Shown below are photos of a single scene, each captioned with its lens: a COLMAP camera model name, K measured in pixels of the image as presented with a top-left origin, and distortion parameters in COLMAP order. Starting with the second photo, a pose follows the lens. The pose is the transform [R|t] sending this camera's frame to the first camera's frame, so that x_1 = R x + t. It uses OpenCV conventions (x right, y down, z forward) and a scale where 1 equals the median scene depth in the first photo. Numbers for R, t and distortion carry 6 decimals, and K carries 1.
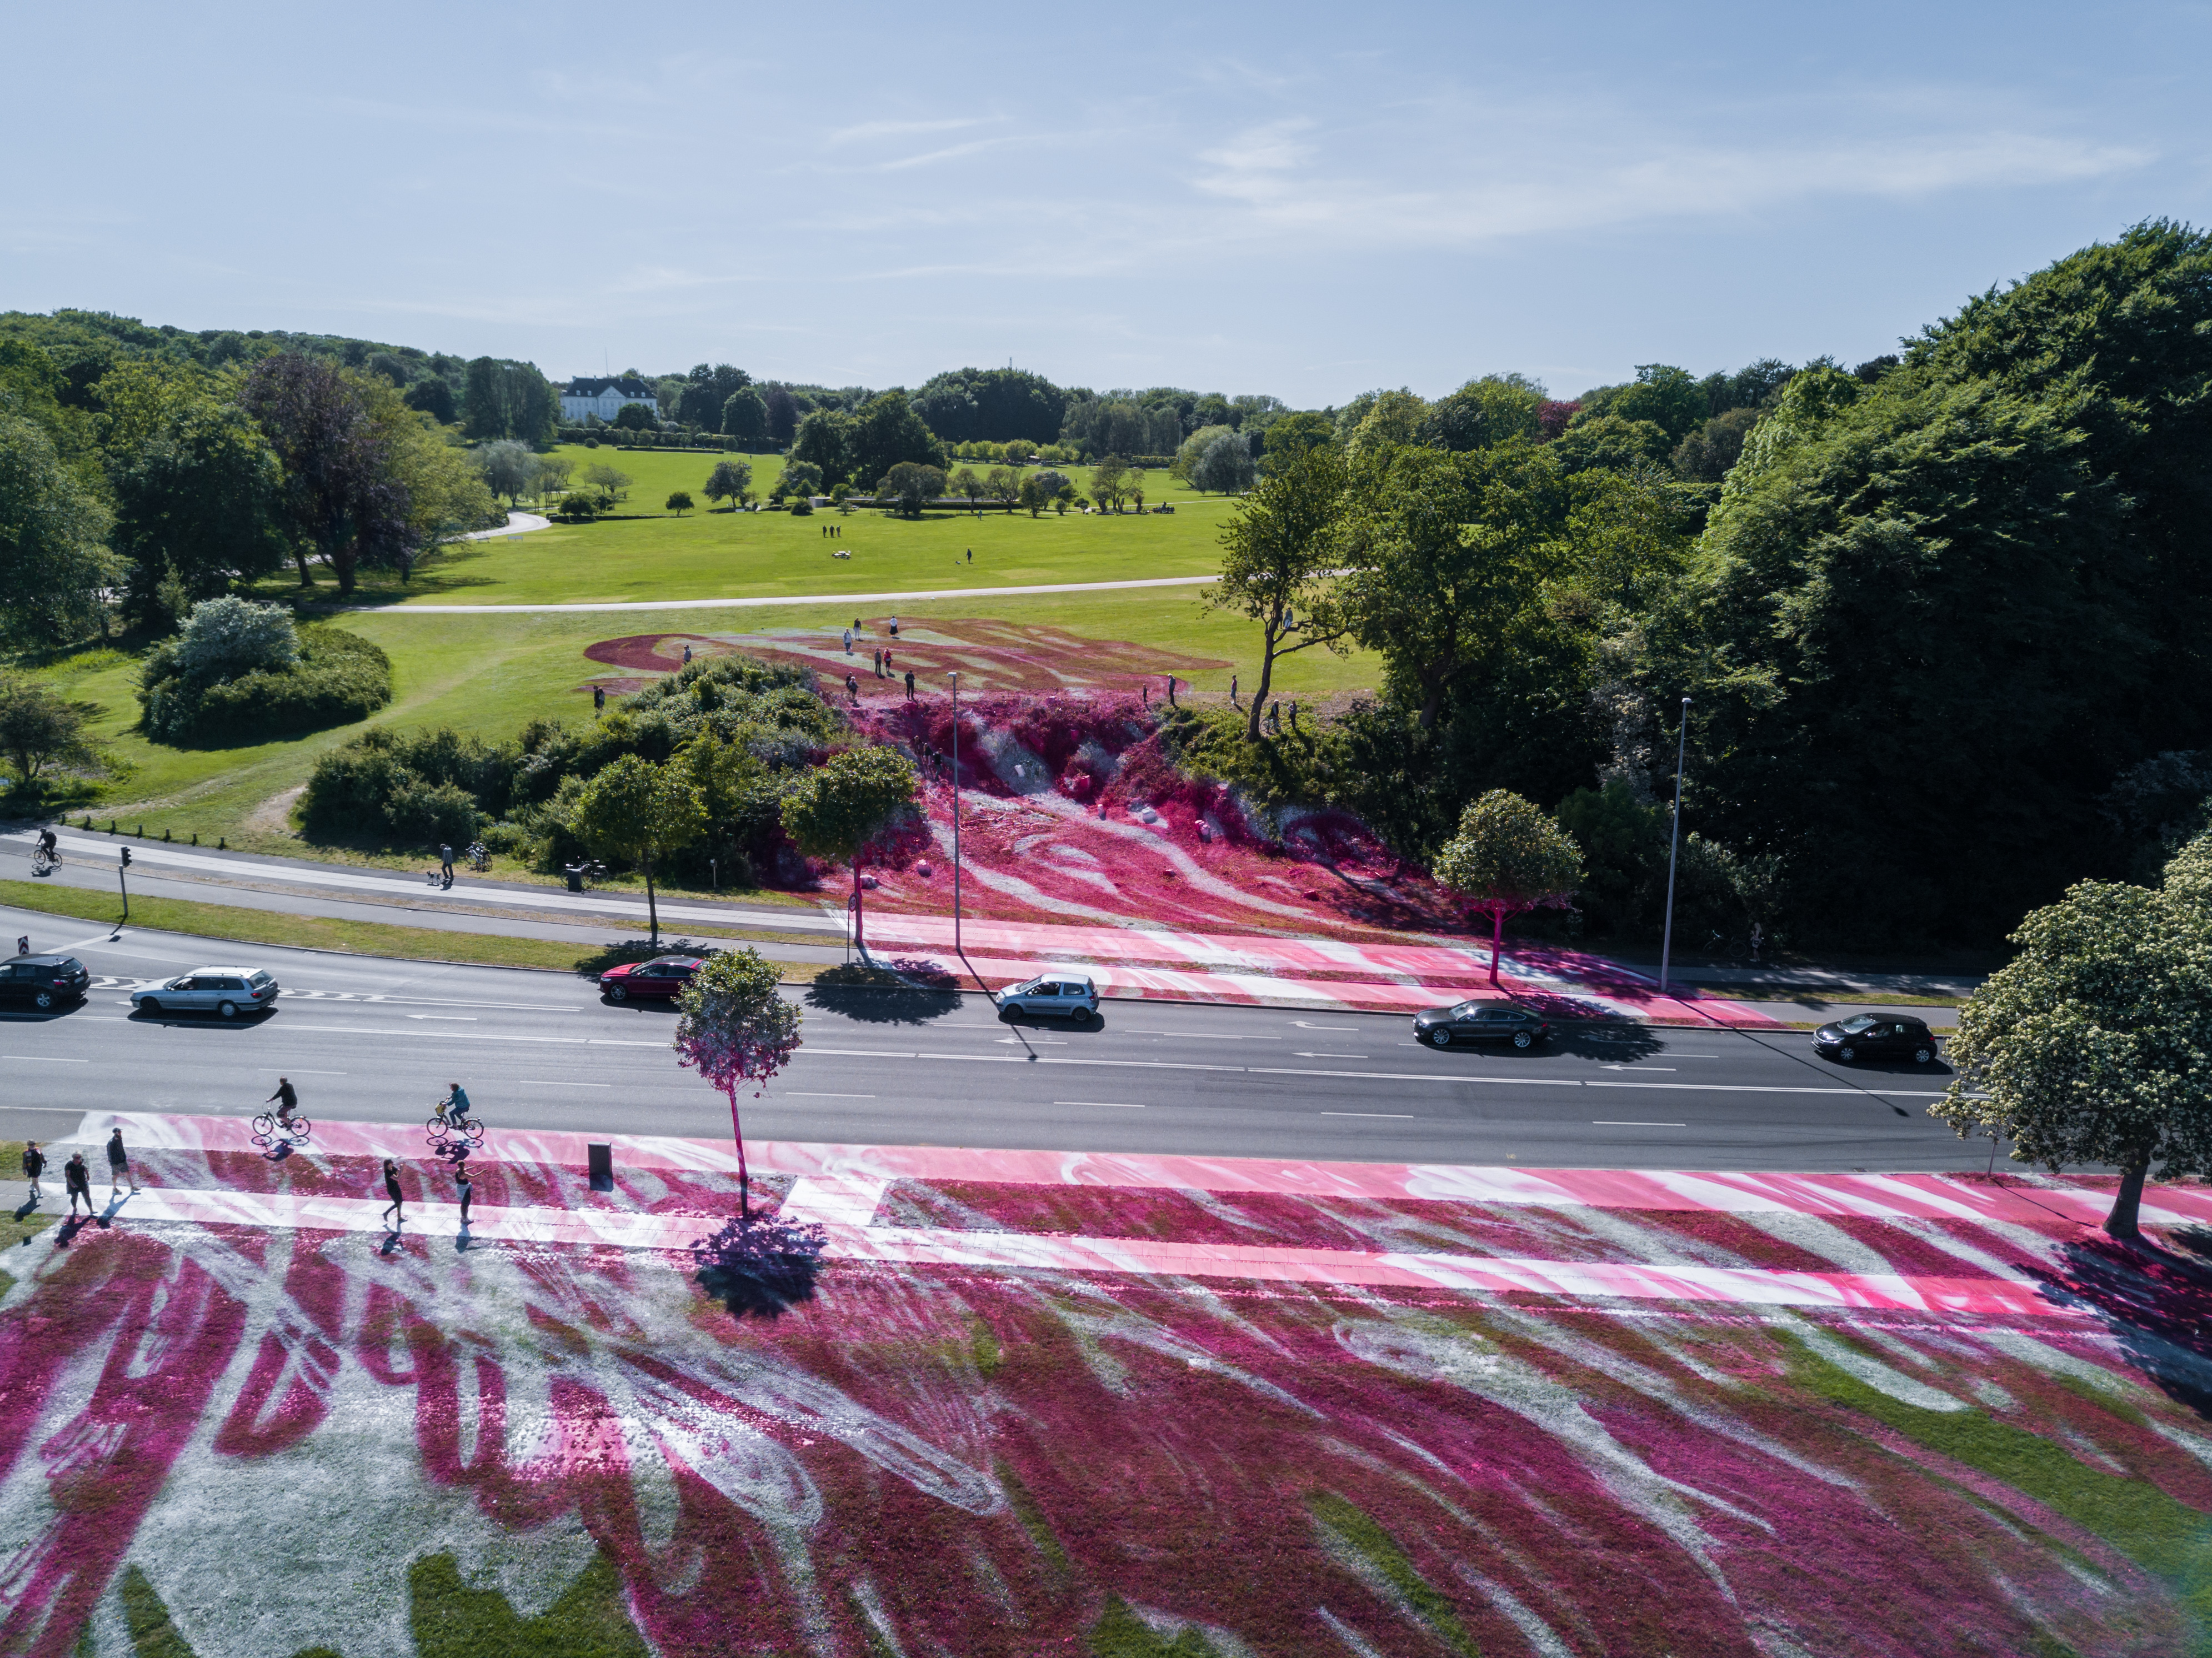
lens RADIAL K [[1699.3, 0, 1109.6], [0, 1699.3, 837.8], [0, 0, 1]] dist [0.026279, 0.000690]
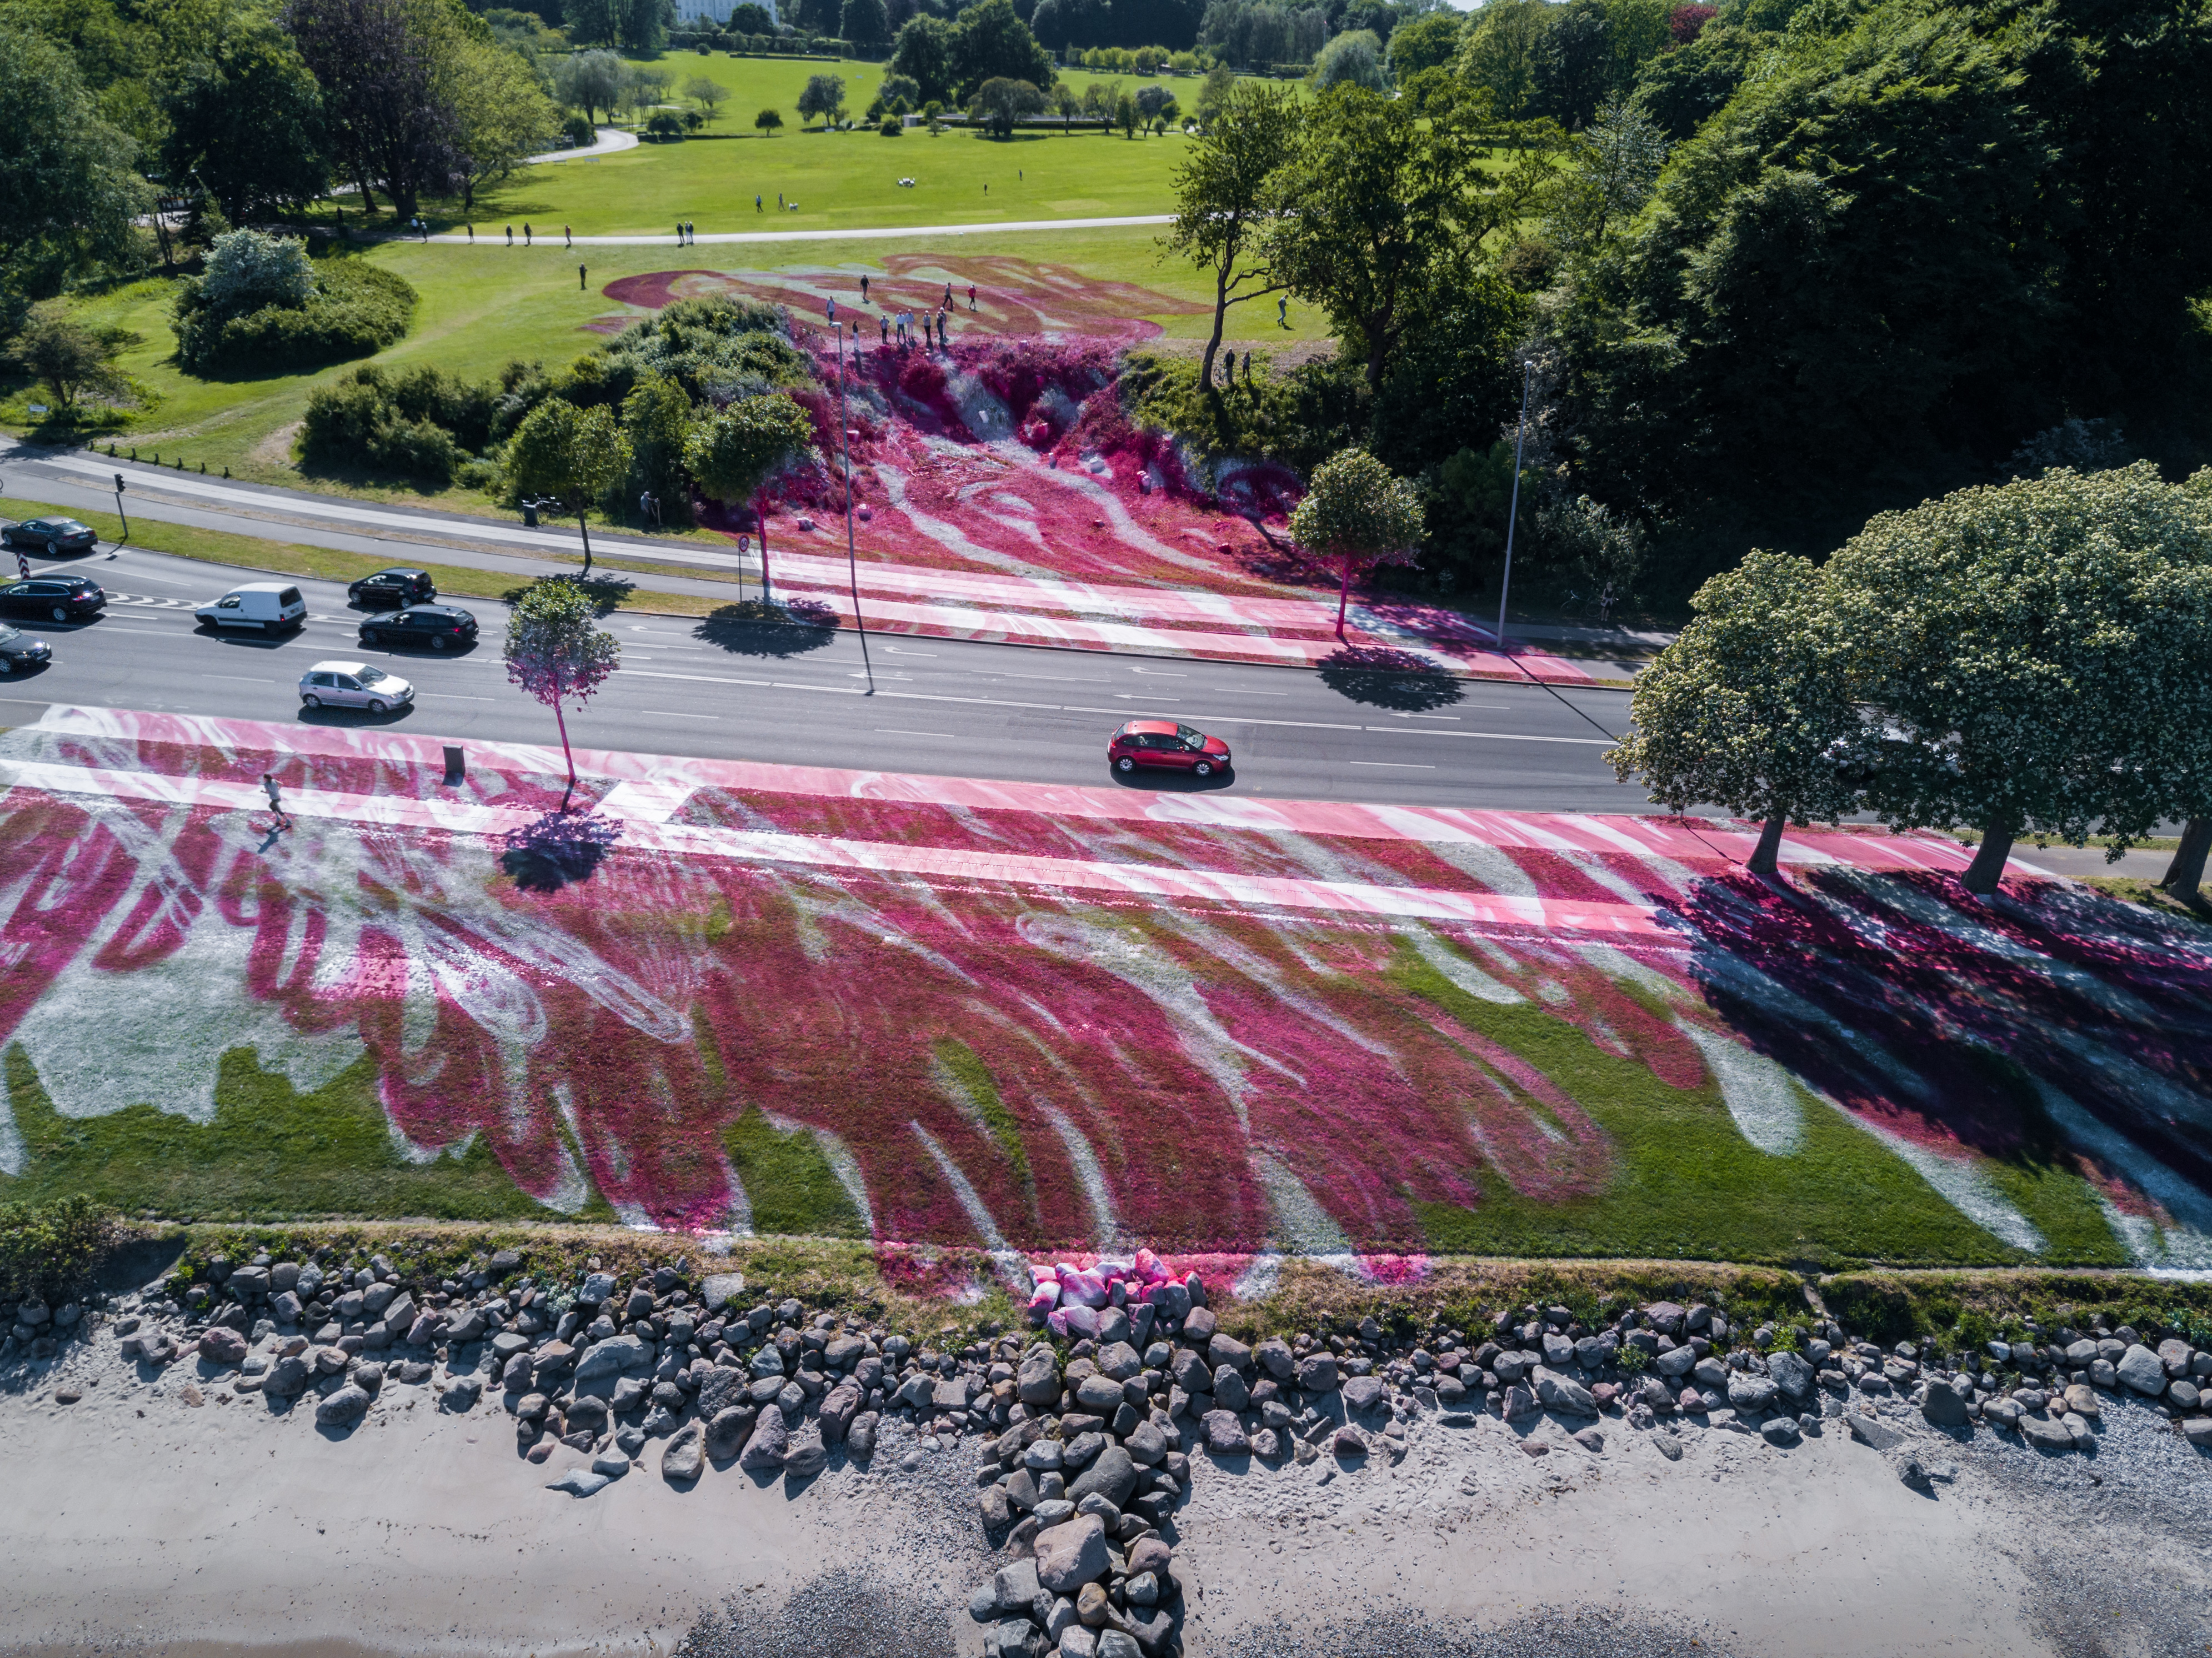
lens RADIAL K [[1699.3, 0, 1096.3], [0, 1699.3, 835.2], [0, 0, 1]] dist [0.026279, 0.000690]
pose [[0.995843, 0.038983, -0.082323, 0.246759], [-0.021433, 0.978698, 0.204185, -0.009624], [0.088530, -0.201572, 0.975465, -0.117254]]
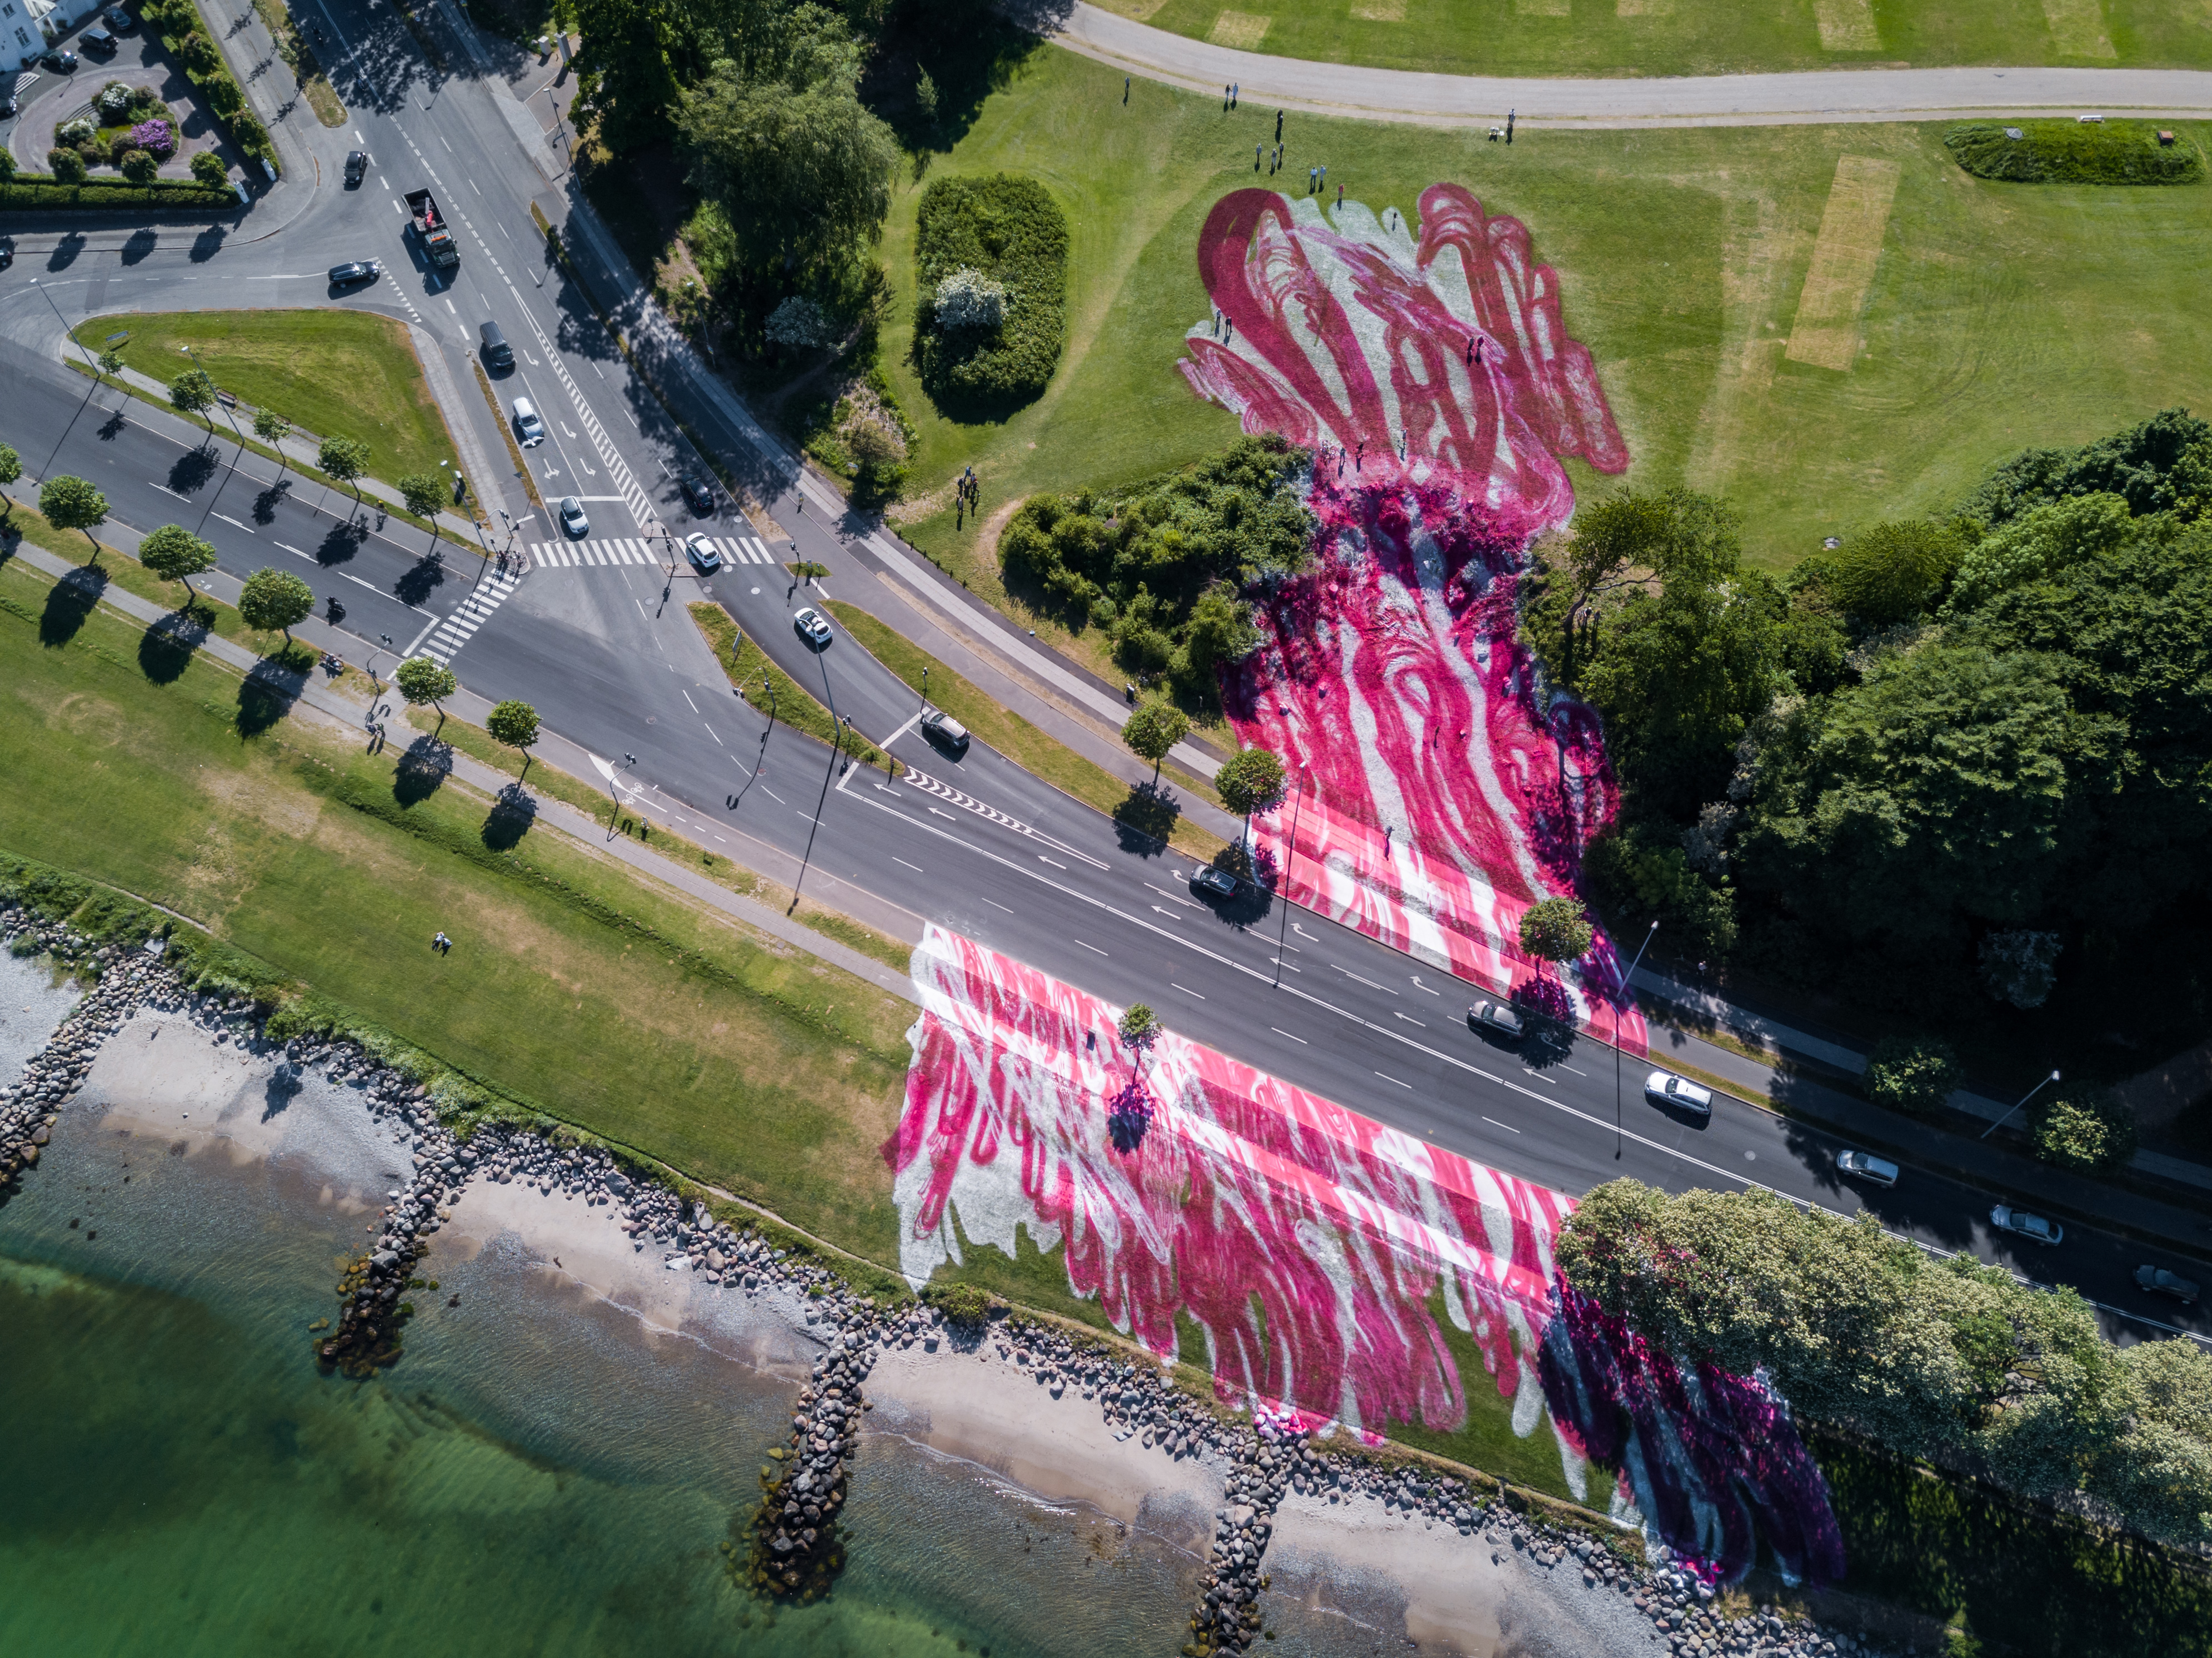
lens RADIAL K [[1699.3, 0, 1111.9], [0, 1699.3, 841.1], [0, 0, 1]] dist [0.026279, 0.000690]
pose [[0.917682, 0.326375, -0.226580, 0.258742], [-0.090314, 0.726704, 0.680988, -1.973632], [0.386914, -0.604467, 0.696360, -0.731593]]
